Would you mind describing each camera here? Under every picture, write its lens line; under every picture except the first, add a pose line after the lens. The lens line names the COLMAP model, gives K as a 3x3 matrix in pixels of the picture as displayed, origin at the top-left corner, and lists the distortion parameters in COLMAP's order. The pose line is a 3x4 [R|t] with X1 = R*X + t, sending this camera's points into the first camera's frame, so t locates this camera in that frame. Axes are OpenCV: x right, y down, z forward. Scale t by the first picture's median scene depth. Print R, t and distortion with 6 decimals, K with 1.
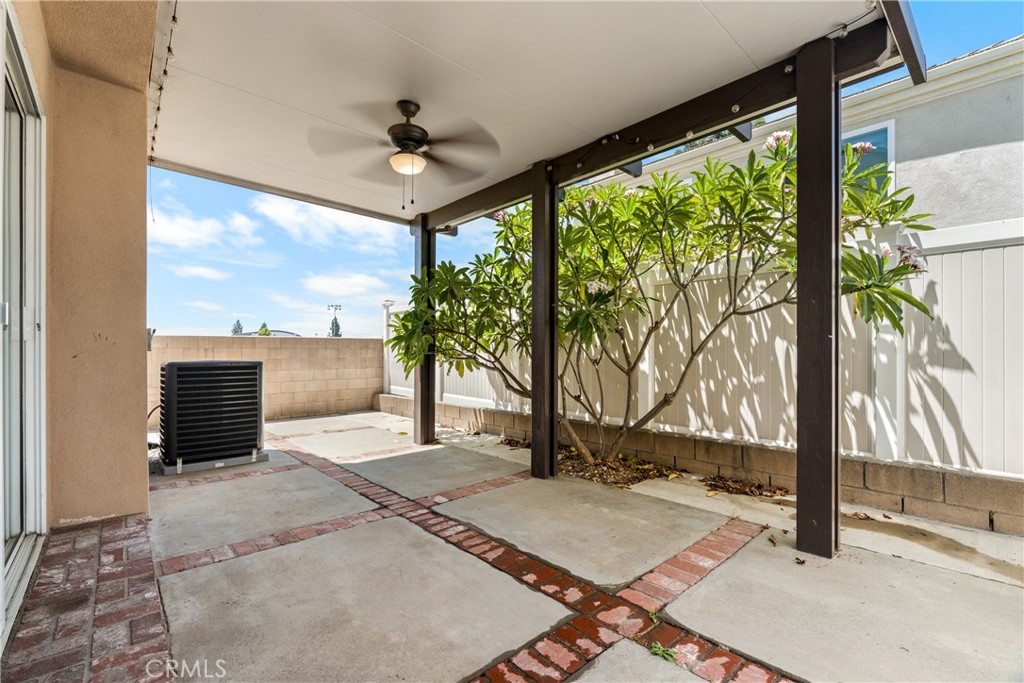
lens RADIAL K [[458.1, 0, 507.1], [0, 458.1, 347.4], [0, 0, 1]] dist [-0.015887, -0.000044]
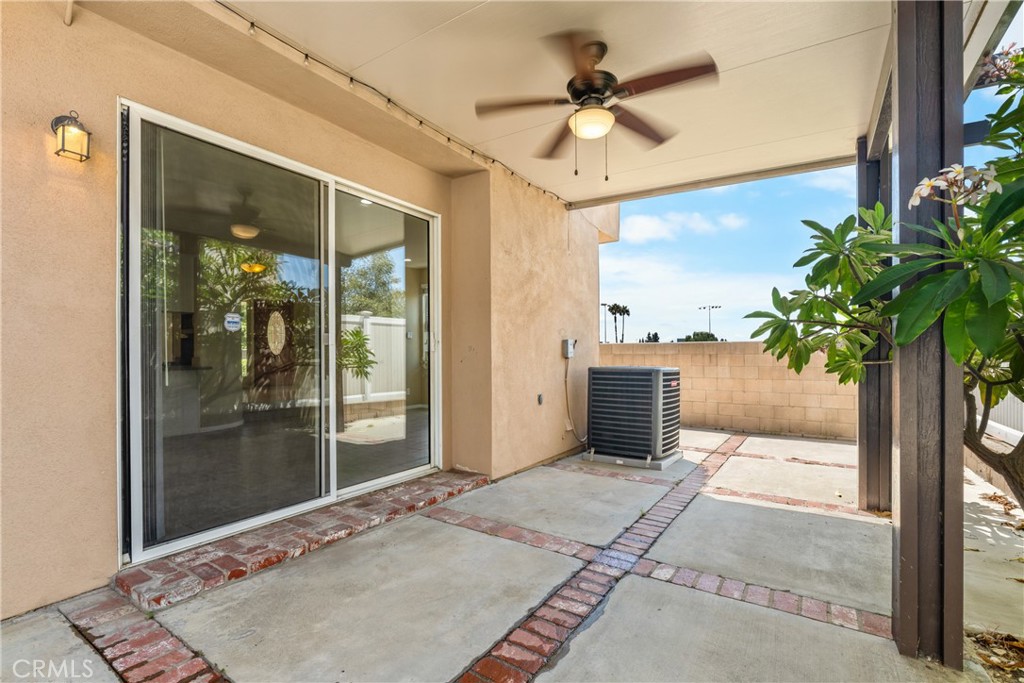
lens RADIAL K [[458.1, 0, 507.1], [0, 458.1, 347.4], [0, 0, 1]] dist [-0.015887, -0.000044]
pose [[0.248526, -0.013251, -0.968535, 0.553090], [0.003689, 0.999912, -0.012733, -0.006514], [0.968618, -0.000408, 0.248553, 0.693466]]
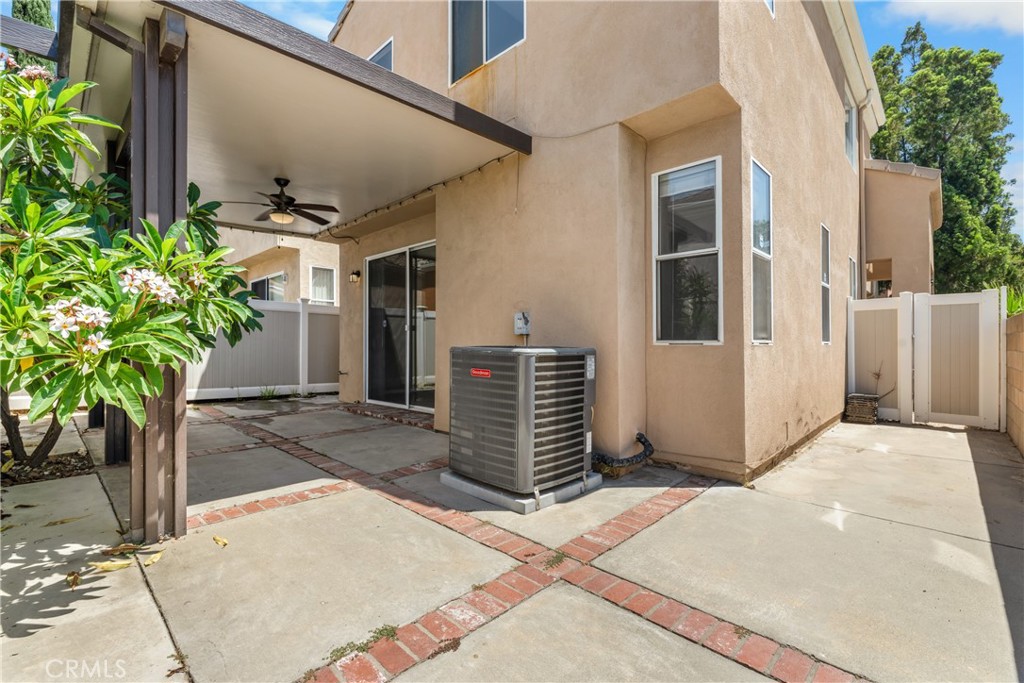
lens RADIAL K [[458.1, 0, 507.1], [0, 458.1, 347.4], [0, 0, 1]] dist [-0.015887, -0.000044]
pose [[-0.997742, 0.001030, -0.067161, -0.933084], [0.001041, 0.999999, -0.000127, 0.049402], [0.067161, -0.000196, -0.997742, 2.782910]]
